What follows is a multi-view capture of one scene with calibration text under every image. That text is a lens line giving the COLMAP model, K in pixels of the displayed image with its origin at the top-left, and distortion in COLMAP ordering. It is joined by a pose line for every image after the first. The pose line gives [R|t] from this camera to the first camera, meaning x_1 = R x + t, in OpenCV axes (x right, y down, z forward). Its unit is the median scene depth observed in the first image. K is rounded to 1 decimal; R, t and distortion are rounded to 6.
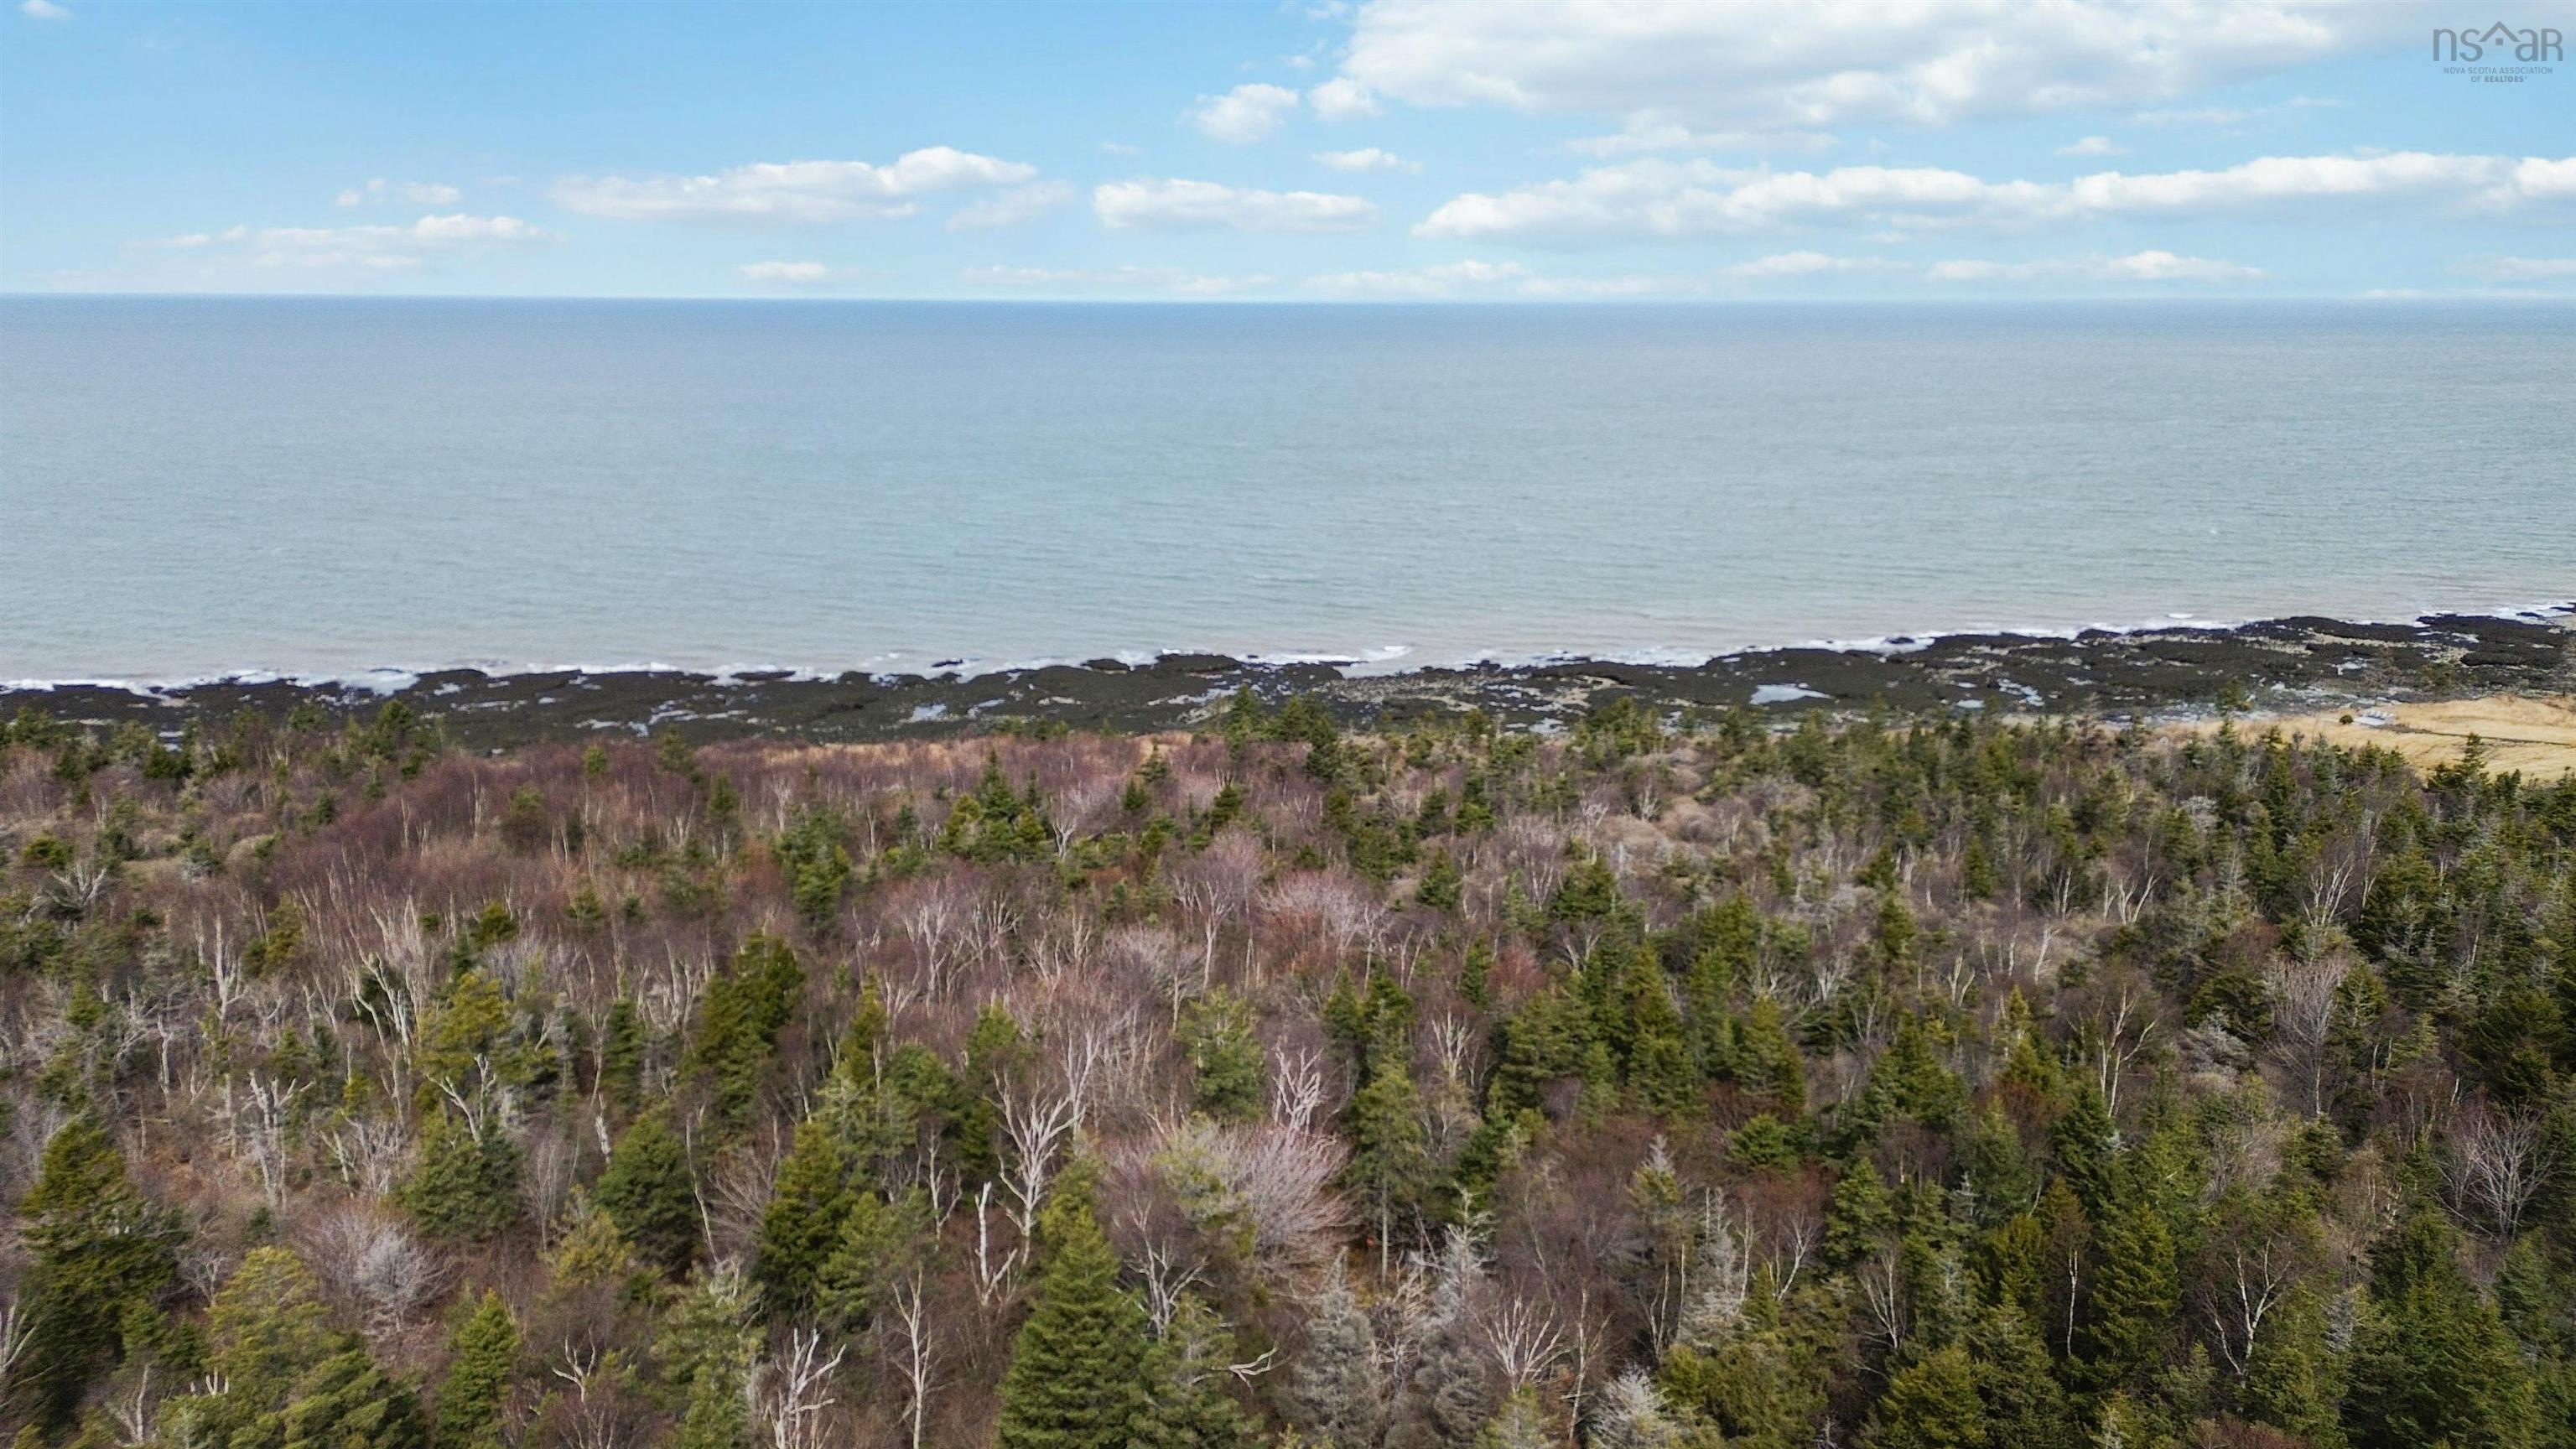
lens RADIAL K [[1833.2, 0, 1292.4], [0, 1833.2, 723.3], [0, 0, 1]] dist [0.117922, -0.127237]
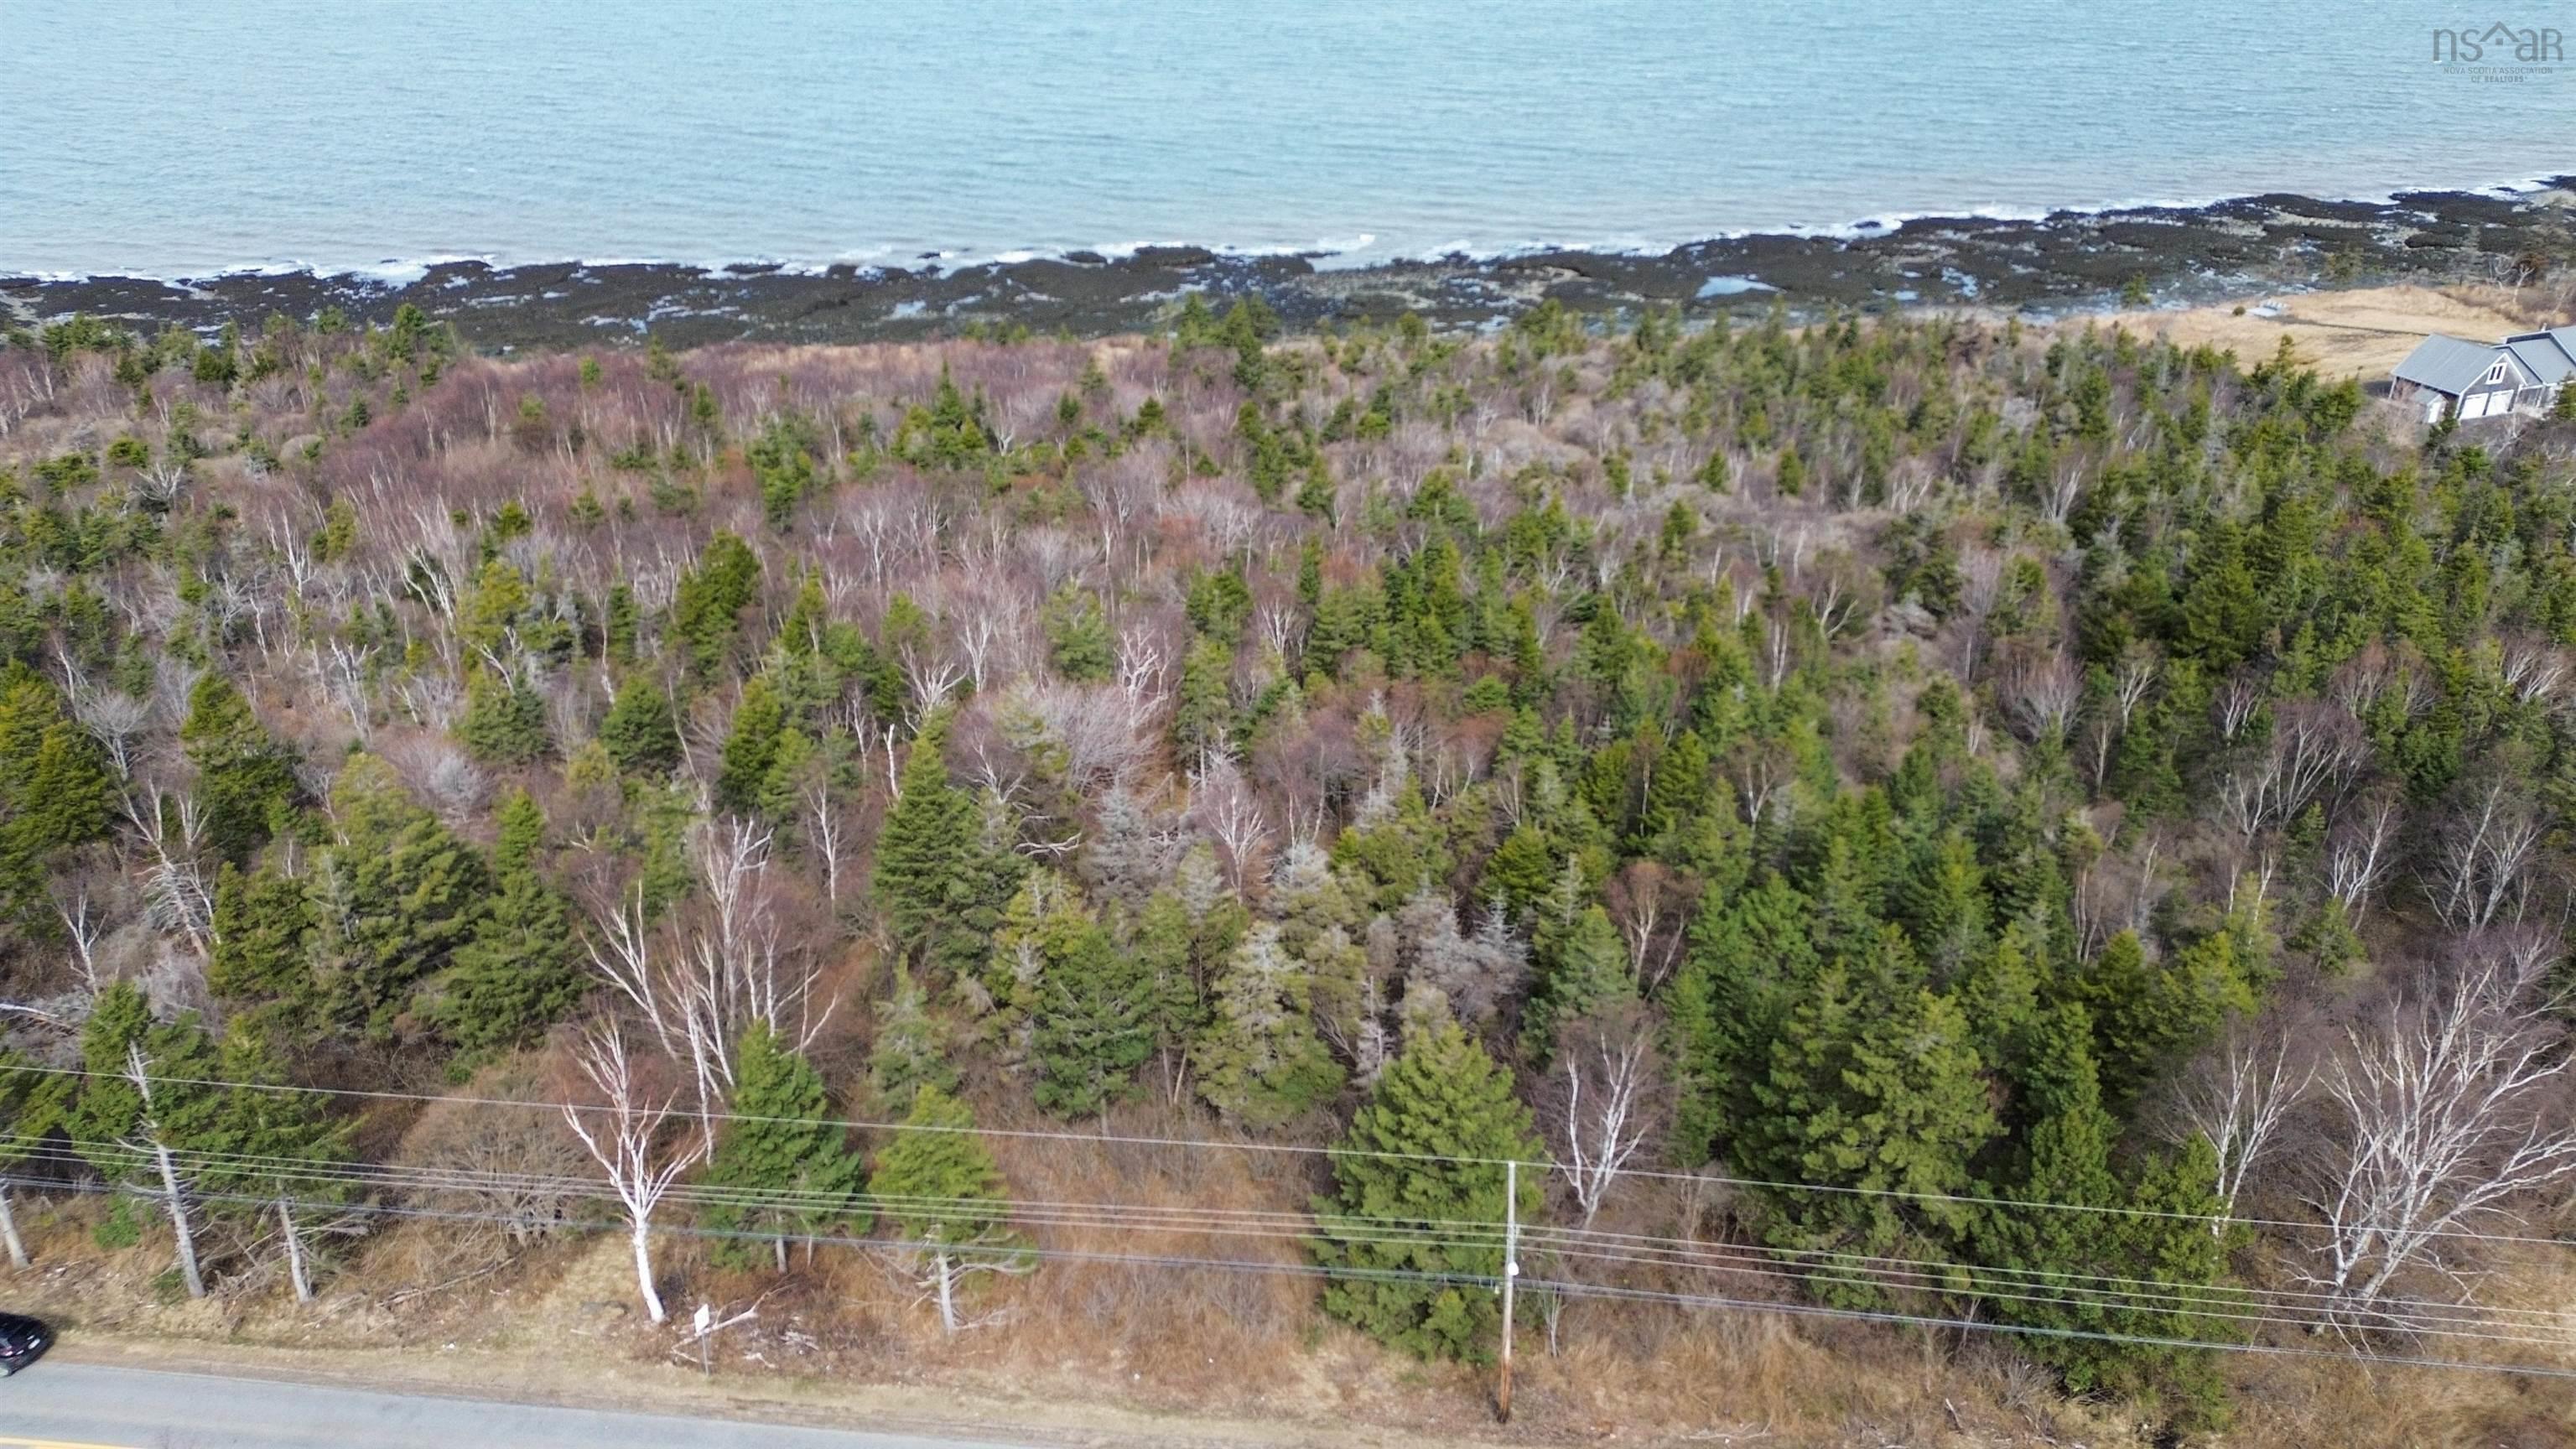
lens RADIAL K [[1848.6, 0, 1299.1], [0, 1848.6, 758.3], [0, 0, 1]] dist [0.097729, -0.103175]
pose [[0.999795, 0.000835, -0.020215, 0.080750], [0.004113, 0.969906, 0.243444, -0.027636], [0.019810, -0.243478, 0.969704, -0.154521]]
